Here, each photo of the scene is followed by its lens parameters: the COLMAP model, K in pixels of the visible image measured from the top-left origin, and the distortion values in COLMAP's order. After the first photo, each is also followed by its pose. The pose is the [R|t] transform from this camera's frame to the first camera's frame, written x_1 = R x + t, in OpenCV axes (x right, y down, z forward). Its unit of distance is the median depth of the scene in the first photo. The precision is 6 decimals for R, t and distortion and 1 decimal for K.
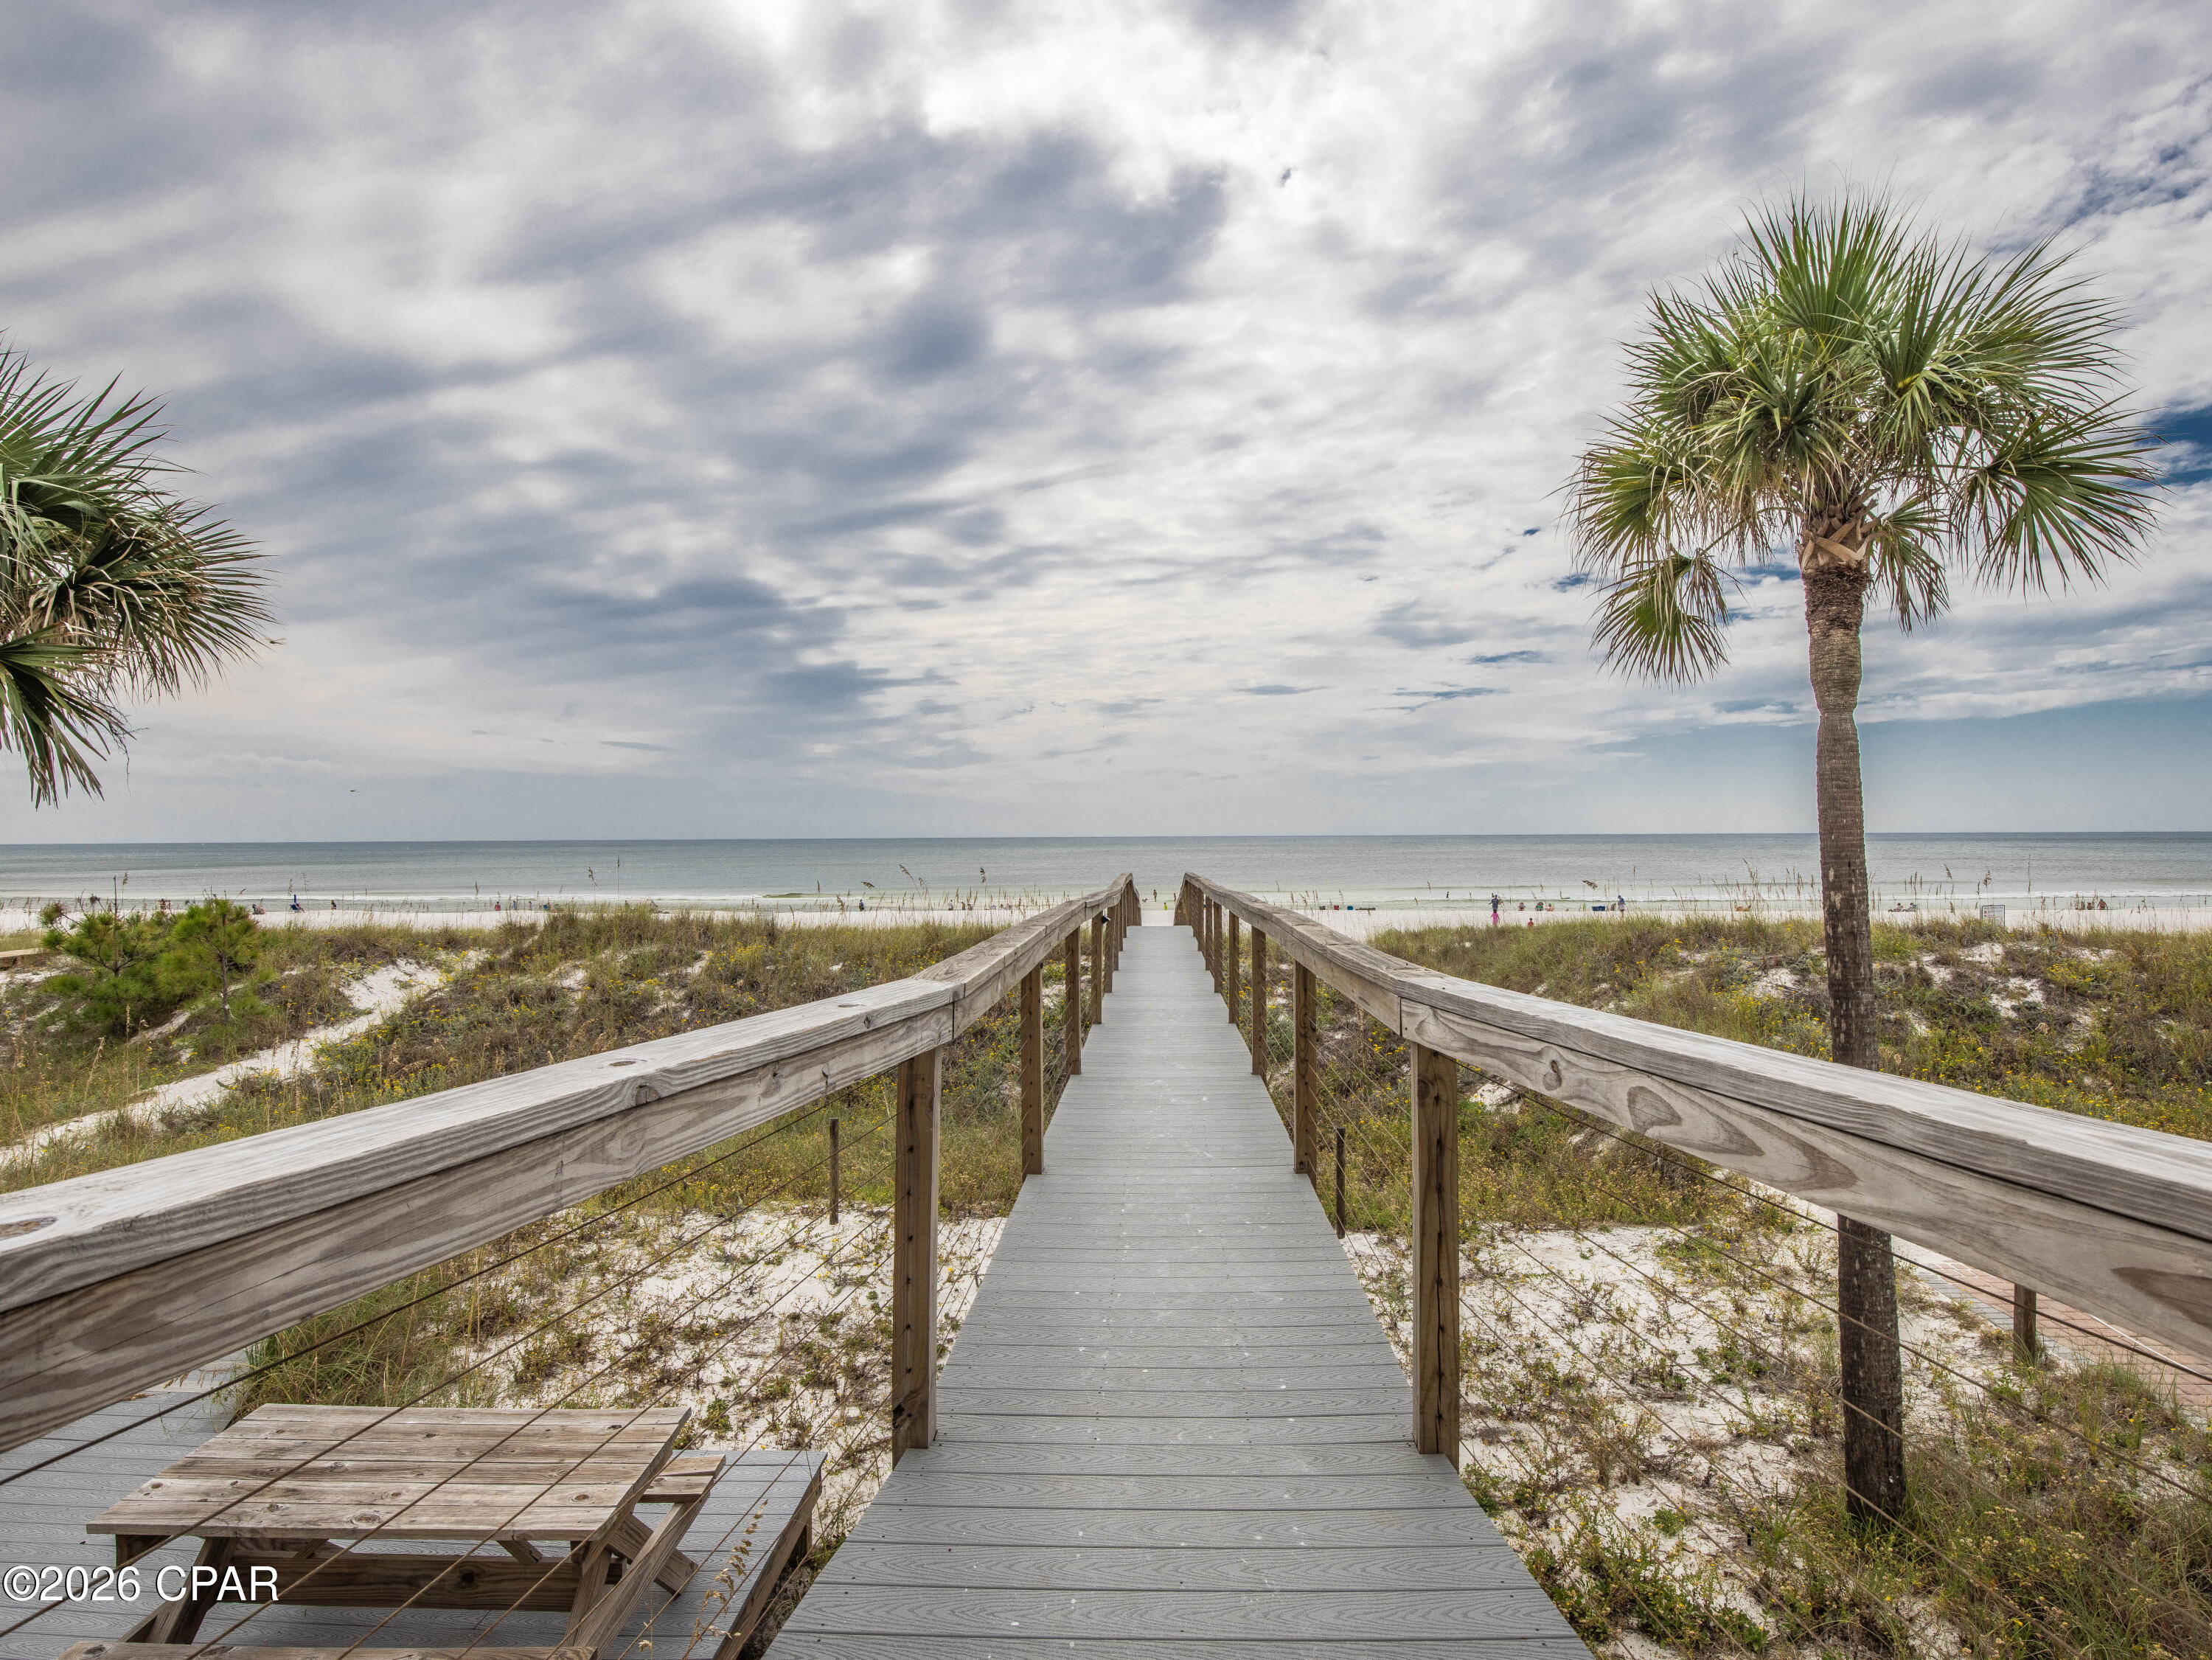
lens RADIAL K [[1047.5, 0, 1112.4], [0, 1047.5, 832.0], [0, 0, 1]] dist [-0.028869, -0.000678]
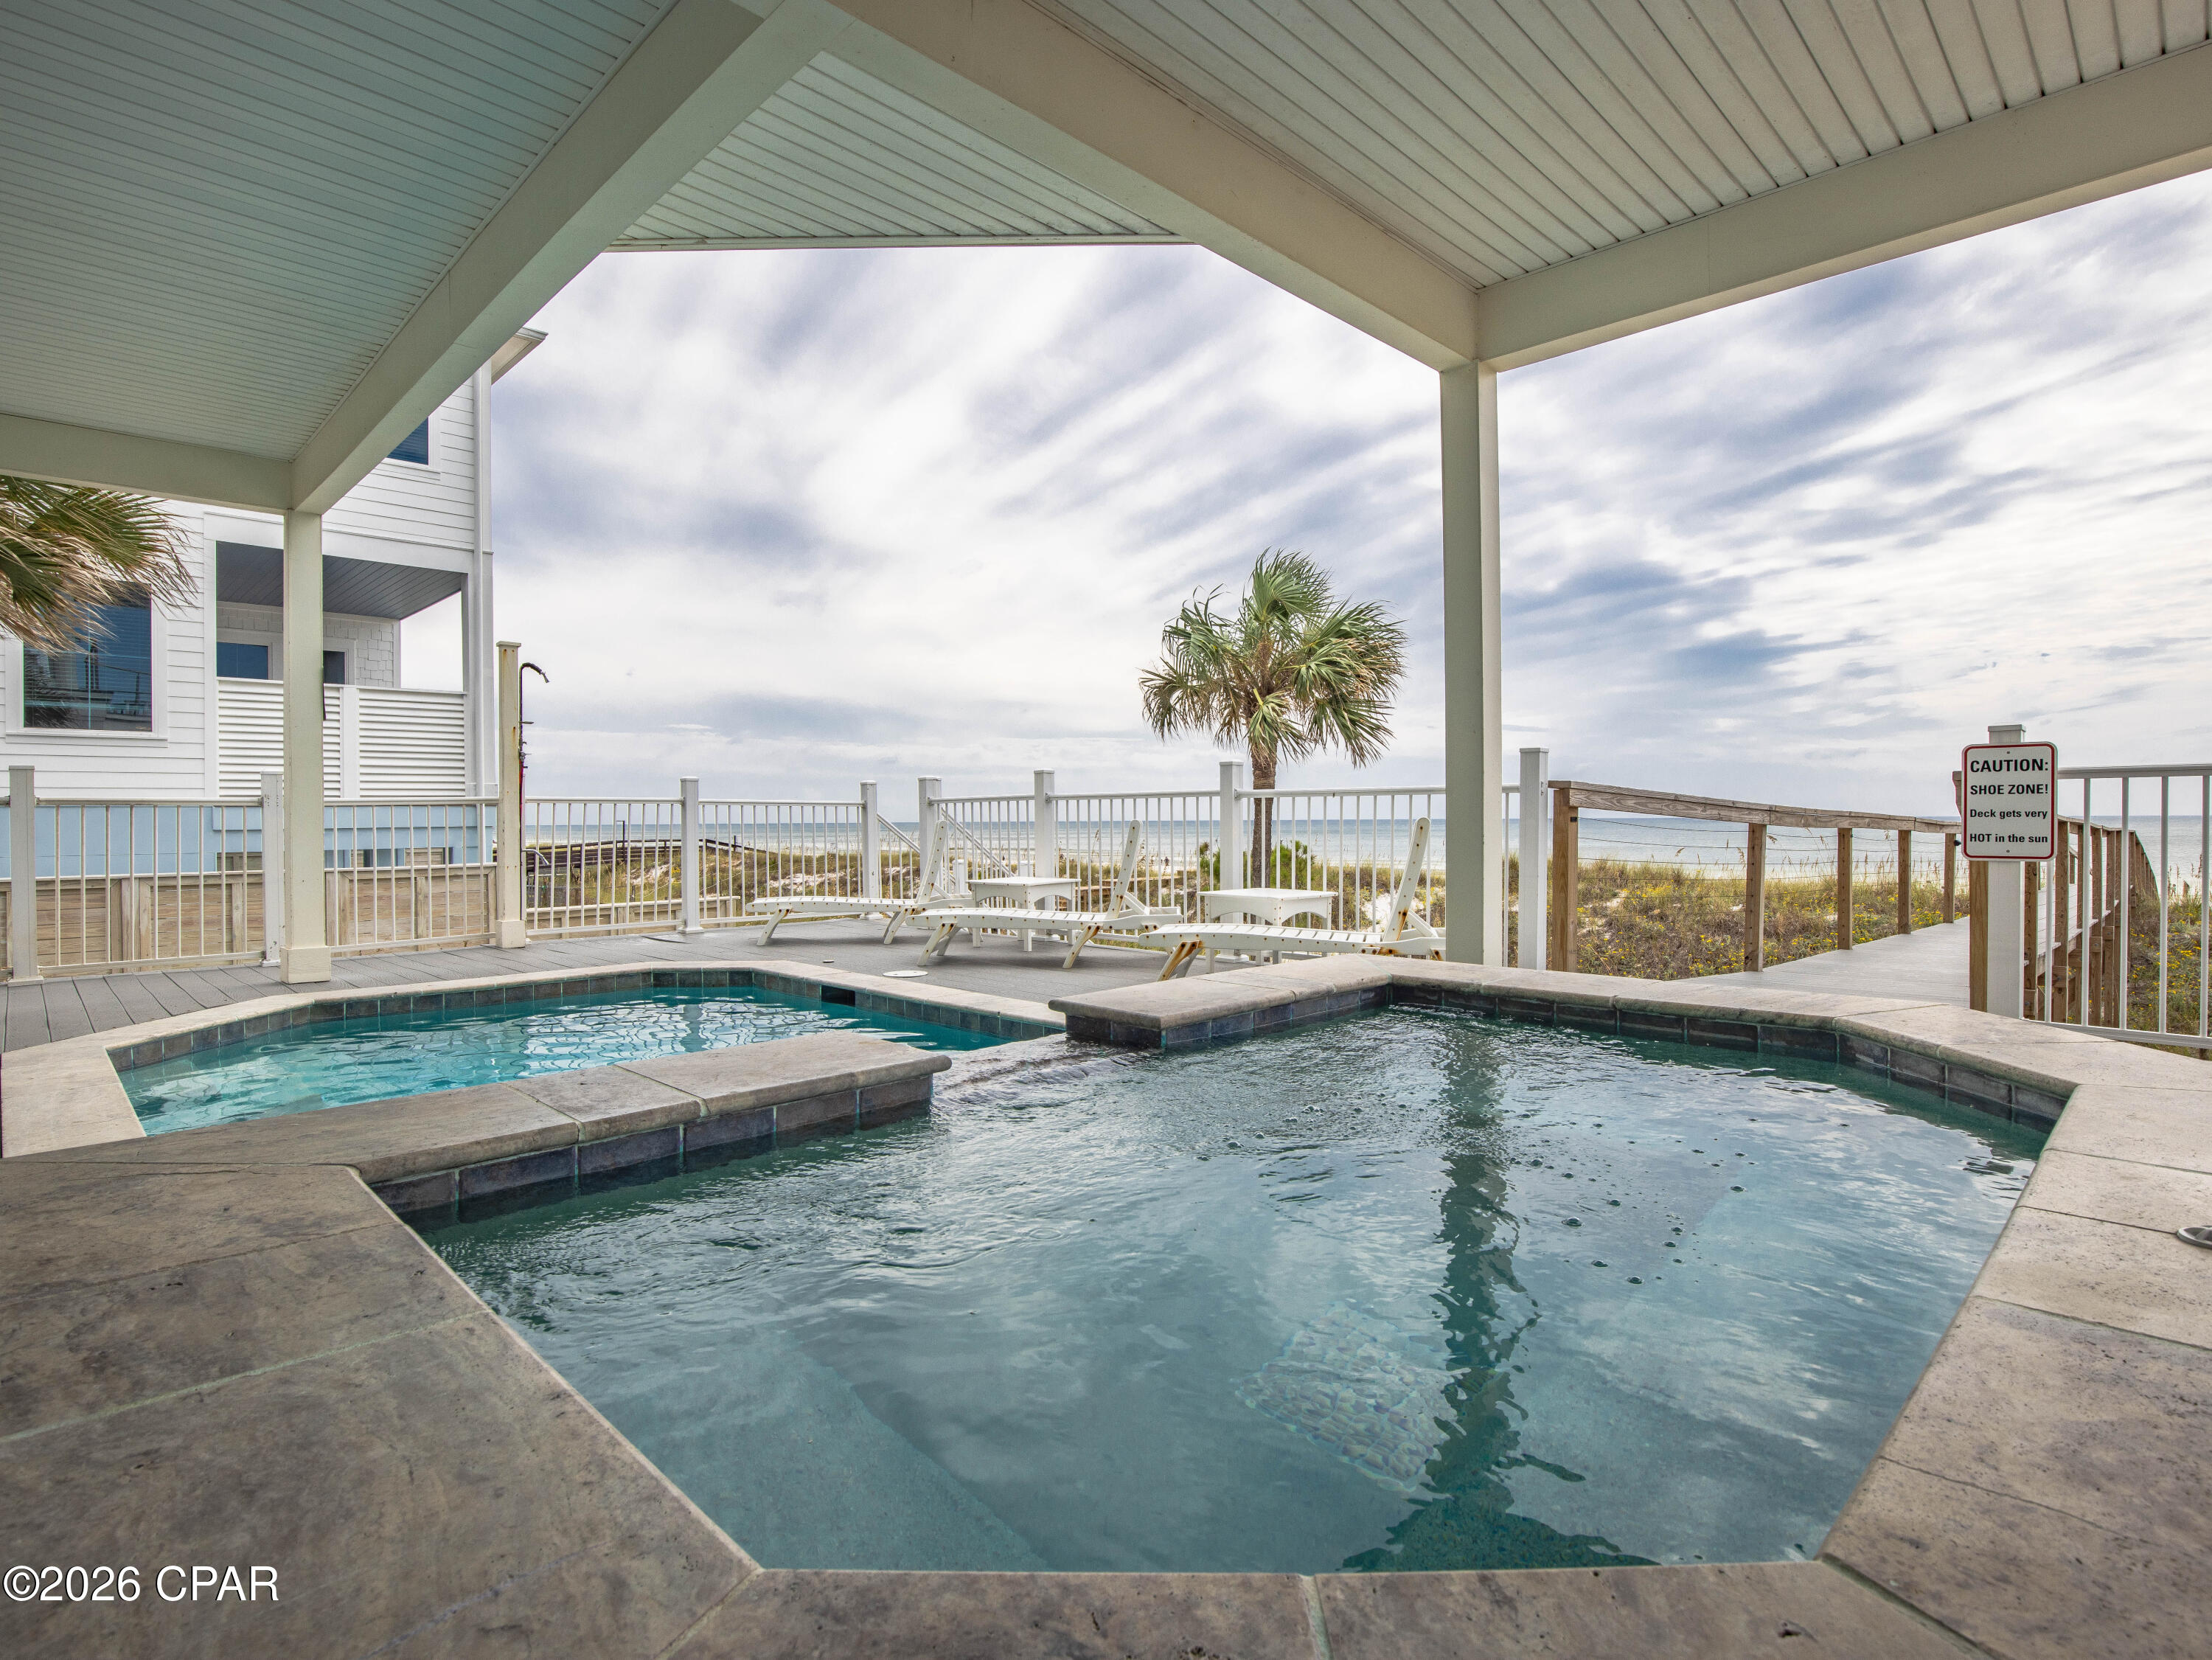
lens RADIAL K [[1128.5, 0, 1105.9], [0, 1128.5, 835.5], [0, 0, 1]] dist [-0.002449, 0.000193]
pose [[0.717356, 0.011554, -0.696611, 0.048218], [-0.002294, 0.999896, 0.014223, 0.012395], [0.696703, -0.008605, 0.717308, -0.177478]]
